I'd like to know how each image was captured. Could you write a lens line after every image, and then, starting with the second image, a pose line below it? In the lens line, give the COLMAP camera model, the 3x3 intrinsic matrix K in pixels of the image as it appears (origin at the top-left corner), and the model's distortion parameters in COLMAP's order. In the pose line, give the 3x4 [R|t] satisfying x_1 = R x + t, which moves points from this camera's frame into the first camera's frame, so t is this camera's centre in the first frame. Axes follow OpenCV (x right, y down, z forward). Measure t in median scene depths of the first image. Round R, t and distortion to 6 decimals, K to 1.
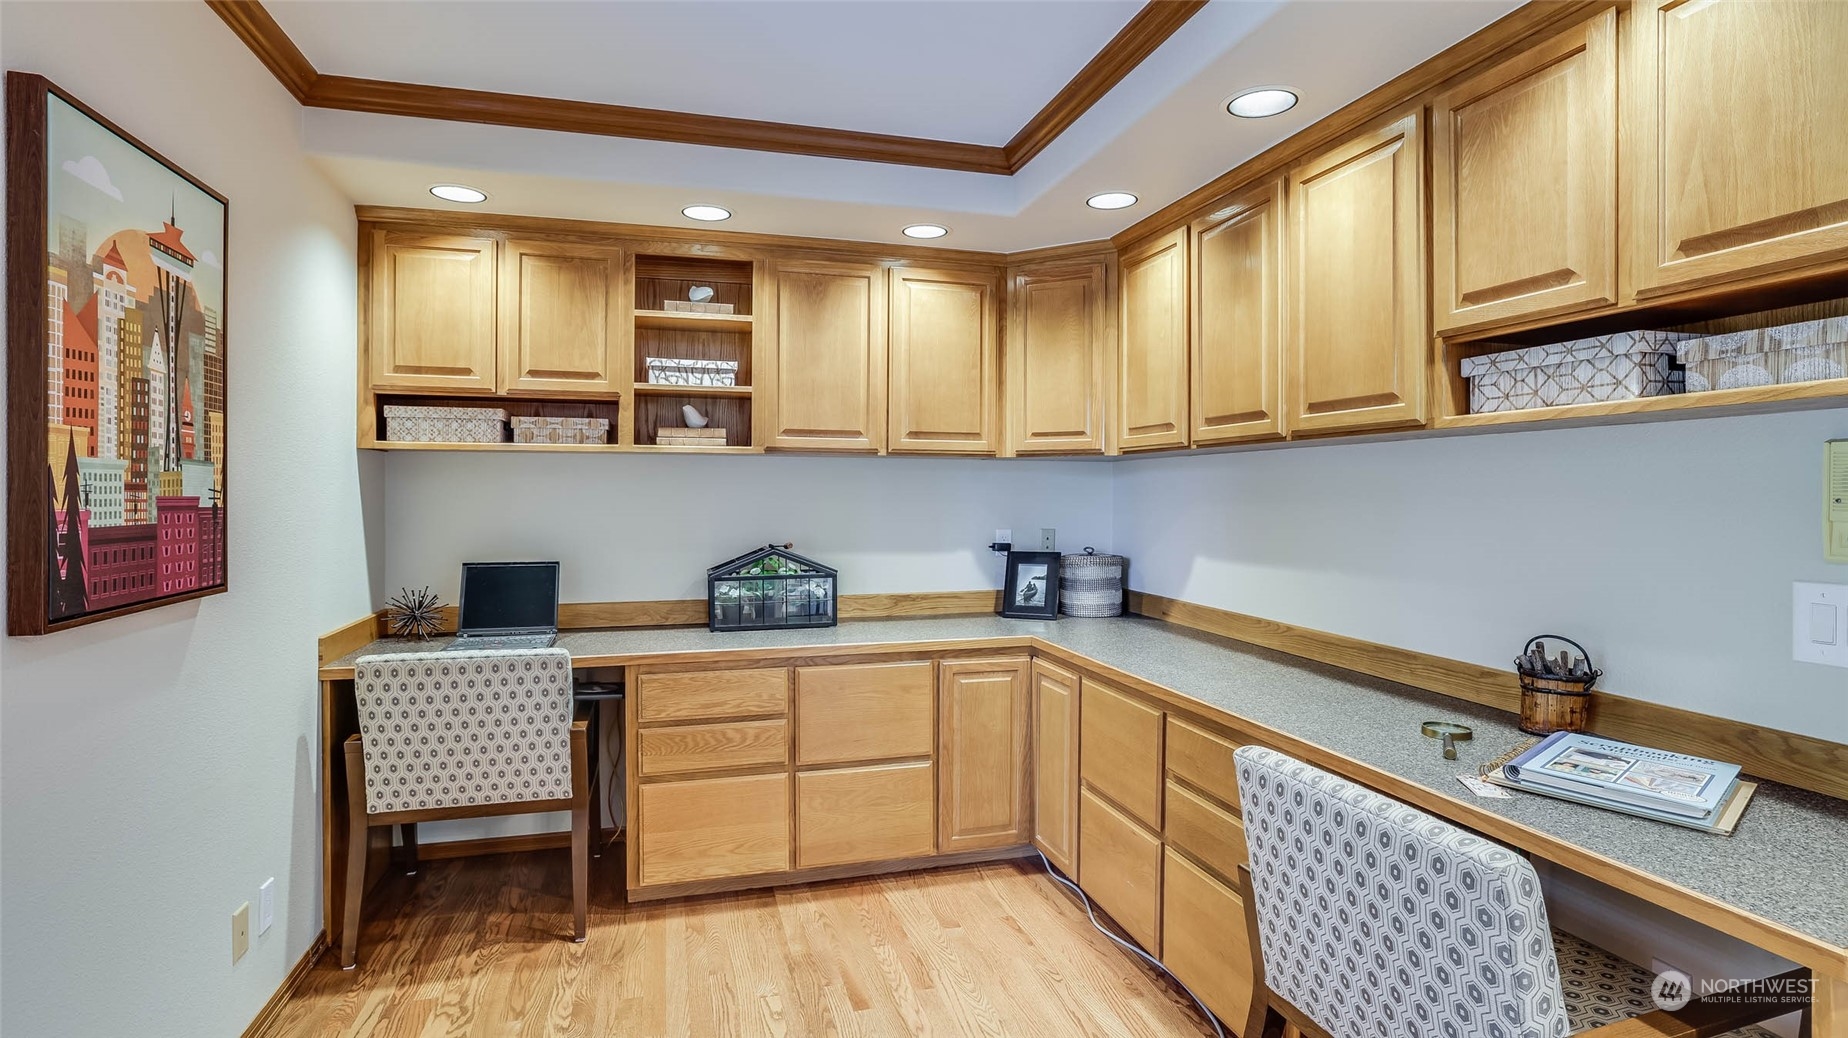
lens RADIAL K [[896.0, 0, 925.3], [0, 896.0, 501.9], [0, 0, 1]] dist [-0.019751, 0.003812]
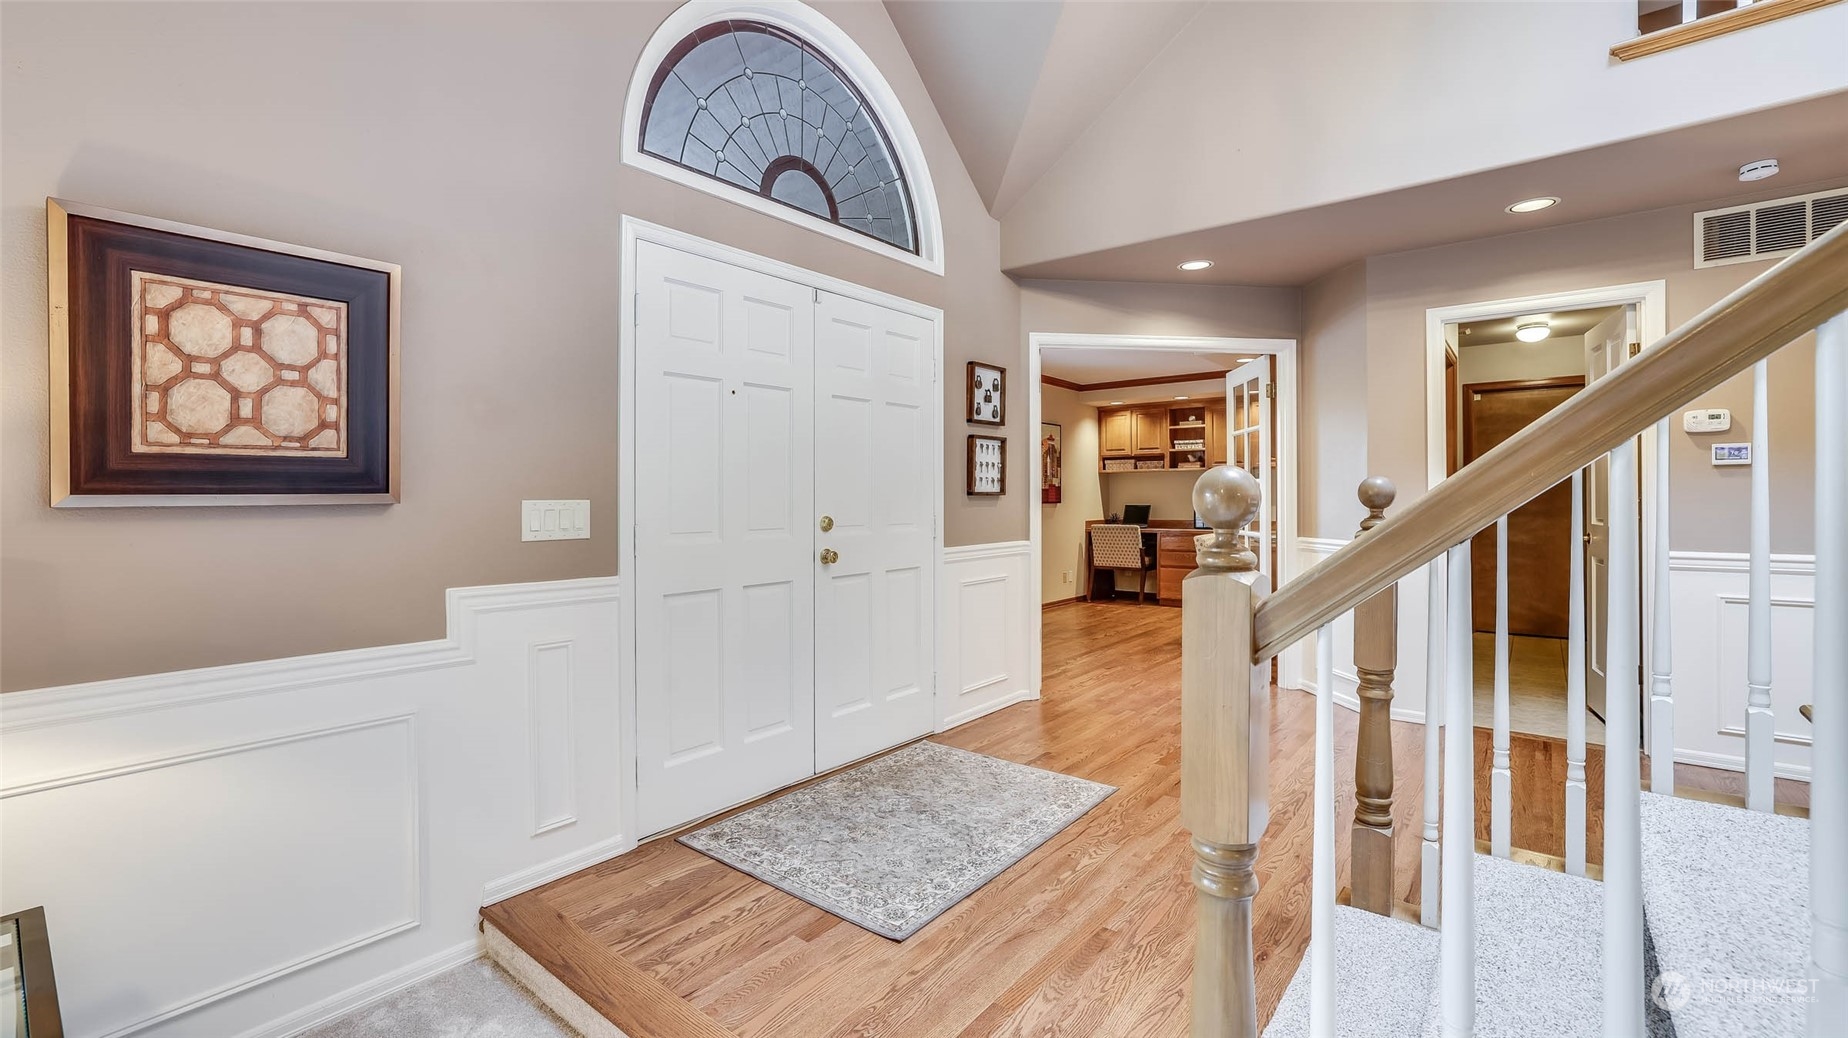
lens RADIAL K [[791.6, 0, 920.0], [0, 791.6, 492.0], [0, 0, 1]] dist [-0.036553, 0.010675]
pose [[0.583652, -0.005686, -0.811984, 1.540722], [-0.004697, 0.999935, -0.010378, 0.055915], [0.811991, 0.009871, 0.583587, -1.463104]]
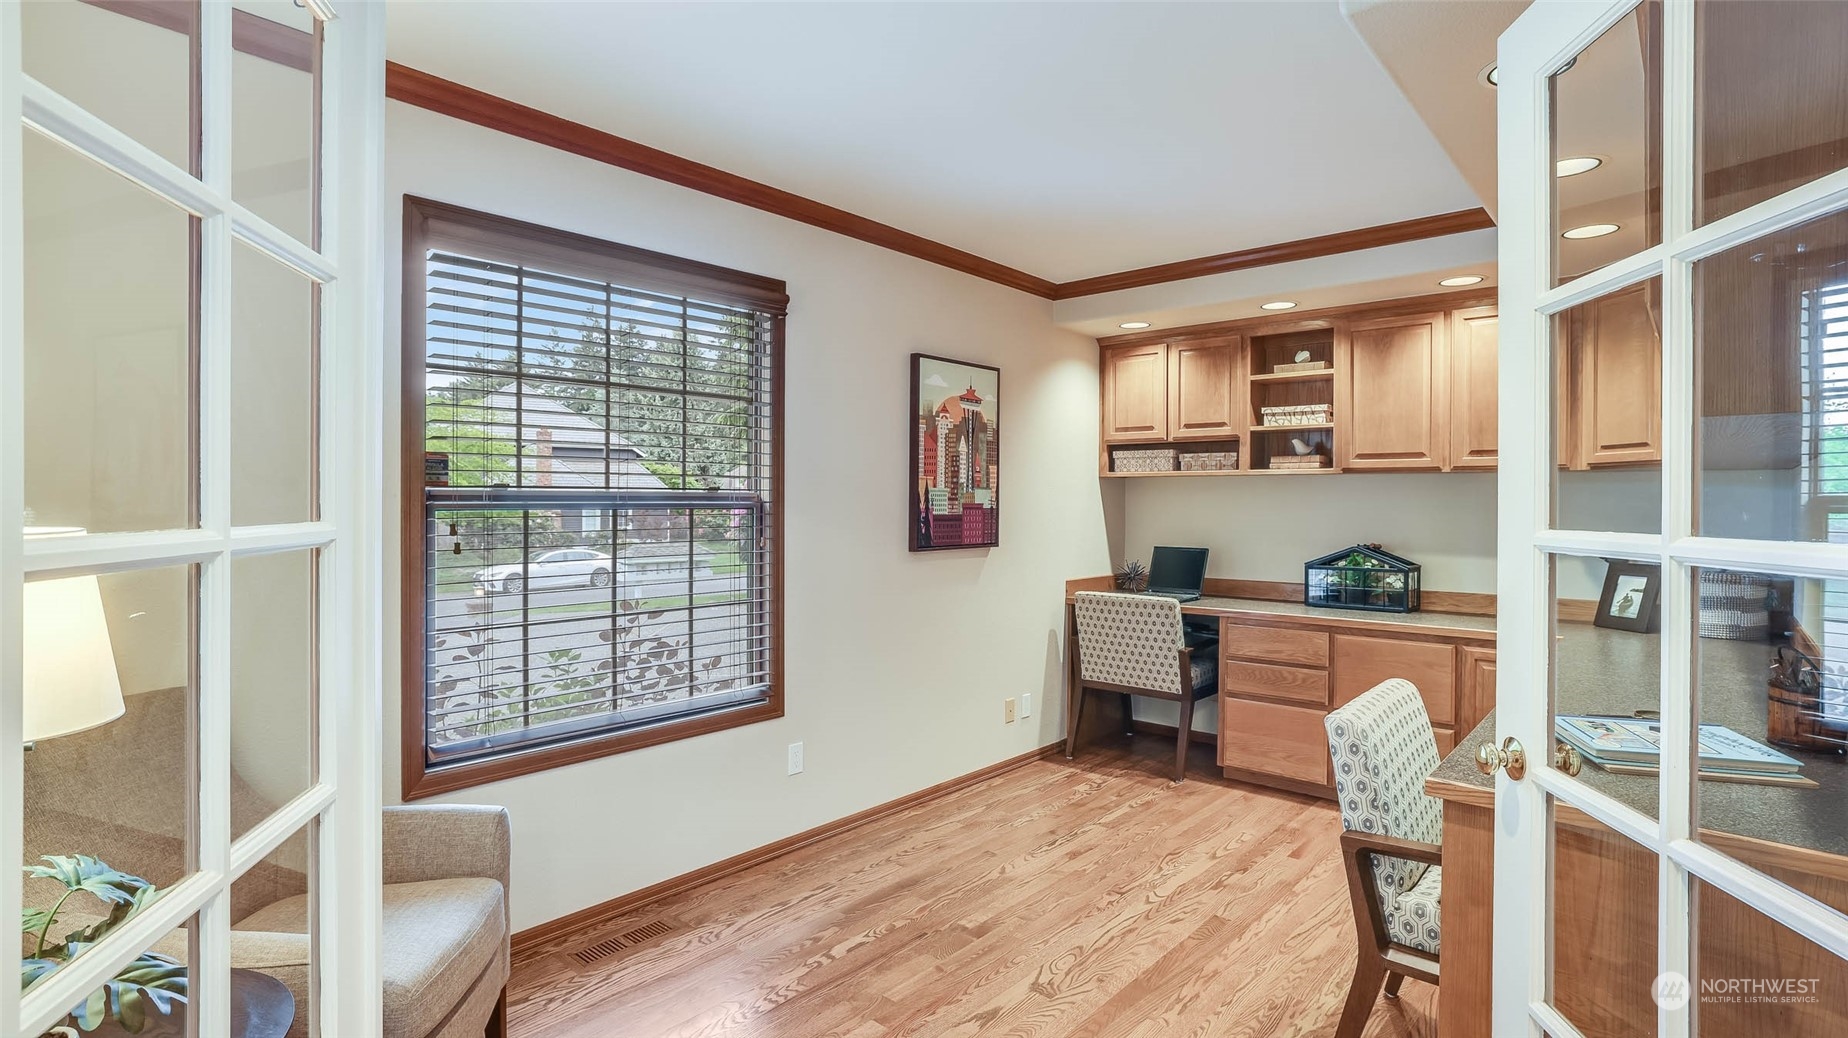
lens RADIAL K [[911.8, 0, 938.0], [0, 911.8, 503.7], [0, 0, 1]] dist [-0.005046, -0.000051]
pose [[0.554677, 0.002899, -0.832061, 0.657661], [-0.012827, 0.999905, -0.005067, 0.005163], [0.831967, 0.013483, 0.554661, -0.247600]]
